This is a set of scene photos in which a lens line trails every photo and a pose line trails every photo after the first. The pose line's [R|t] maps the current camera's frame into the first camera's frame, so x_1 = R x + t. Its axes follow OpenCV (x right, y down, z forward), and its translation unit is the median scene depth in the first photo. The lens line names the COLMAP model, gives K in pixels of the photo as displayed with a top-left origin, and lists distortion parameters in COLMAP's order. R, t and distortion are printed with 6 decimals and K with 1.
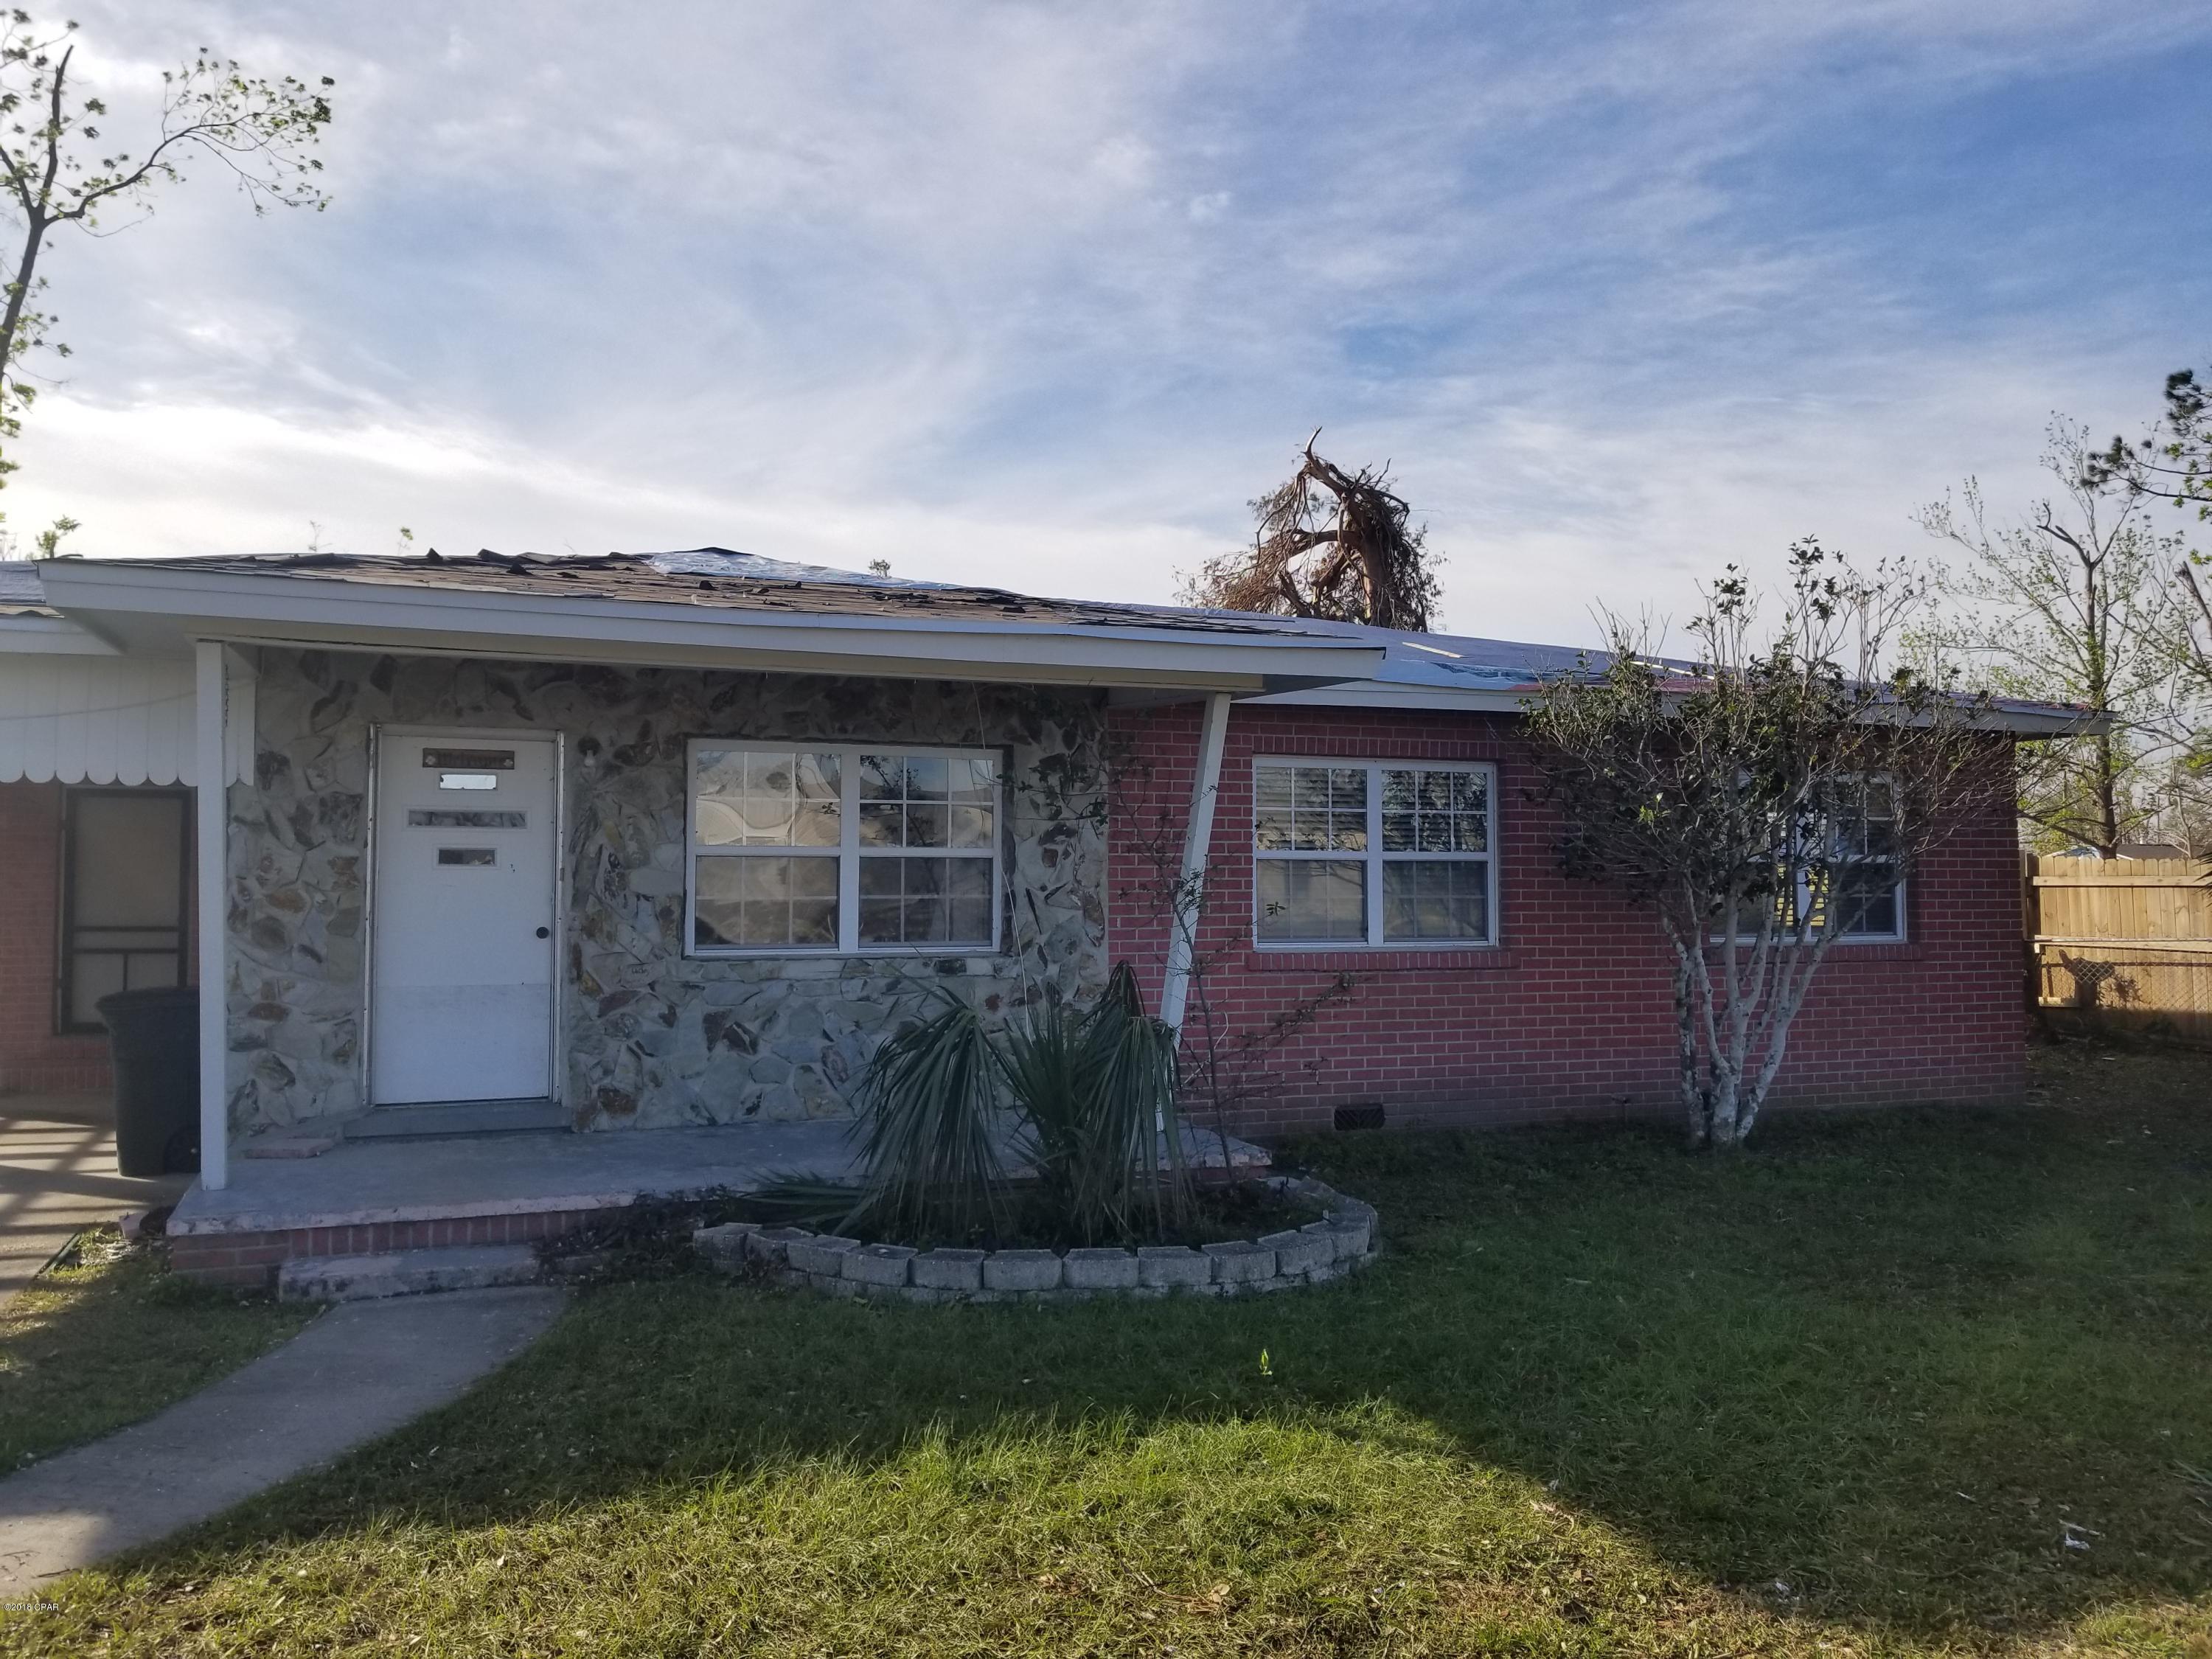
lens RADIAL K [[1726.2, 0, 1113.4], [0, 1726.2, 830.9], [0, 0, 1]] dist [0.031644, -0.053569]
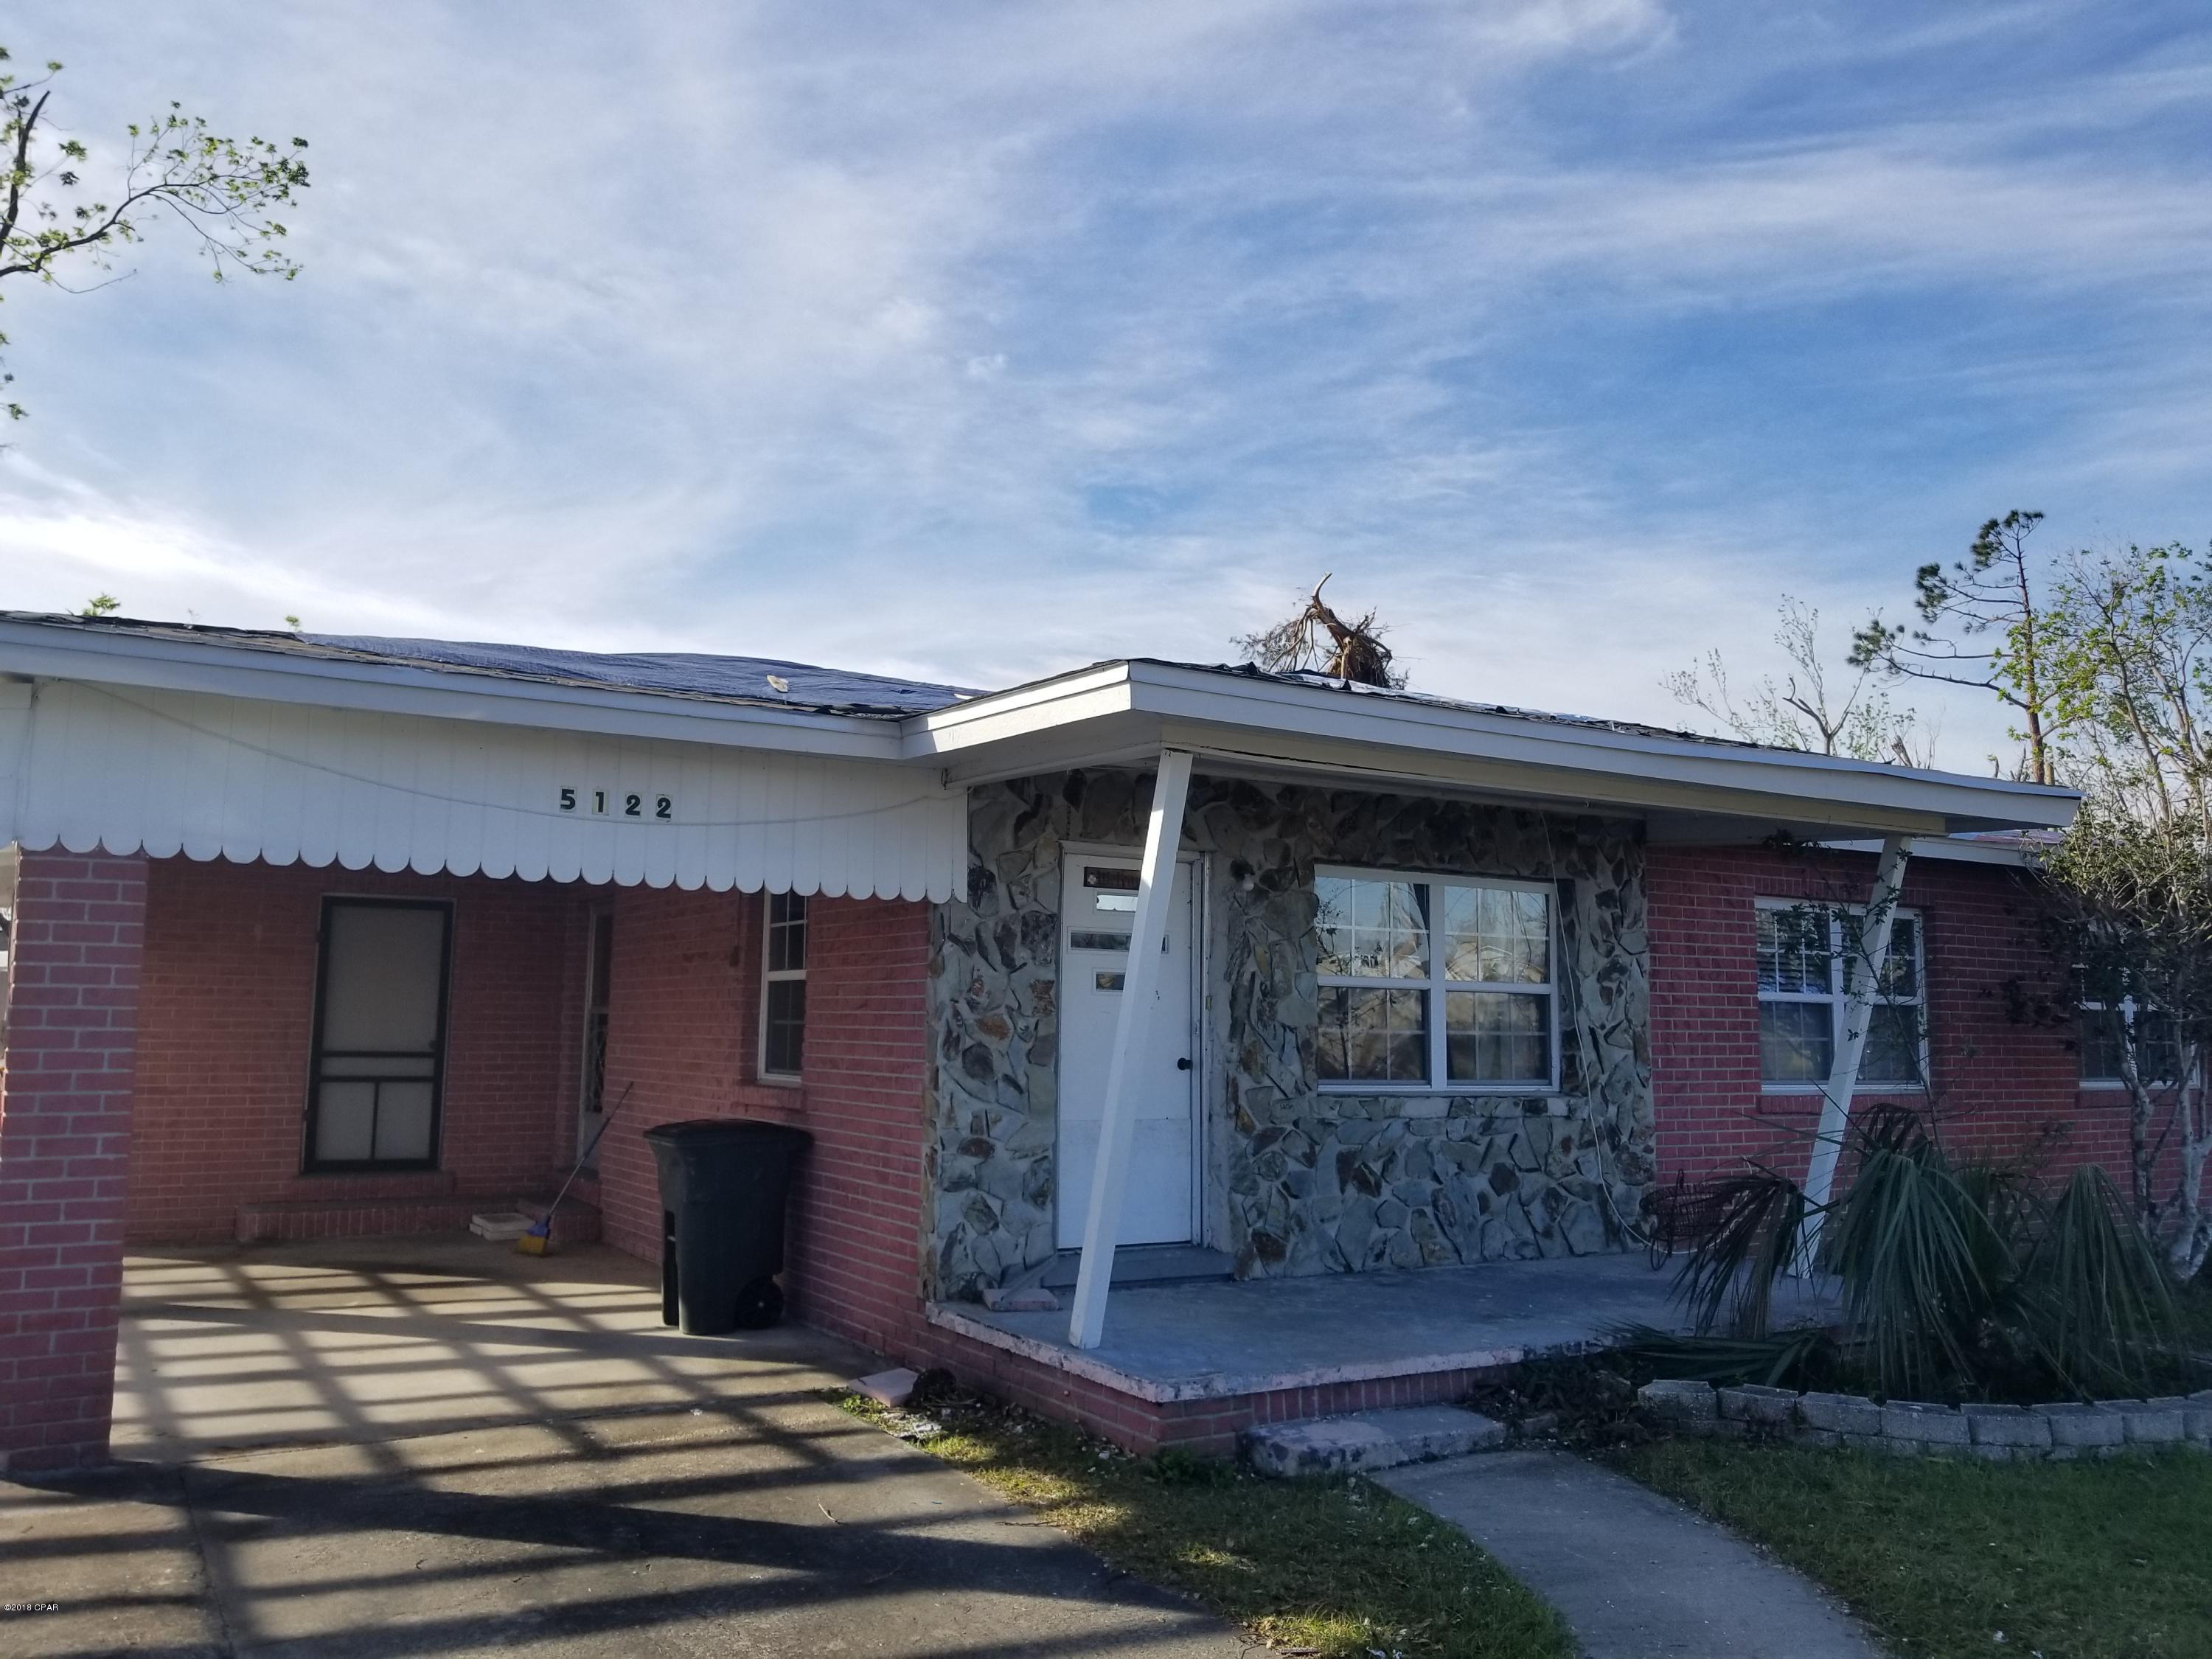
lens RADIAL K [[1726.2, 0, 973.9], [0, 1726.2, 765.4], [0, 0, 1]] dist [0.031644, -0.053569]
pose [[0.989595, 0.037316, 0.138960, -0.563821], [-0.021227, 0.993079, -0.115516, 0.007642], [-0.142309, 0.111365, 0.983538, 0.063758]]
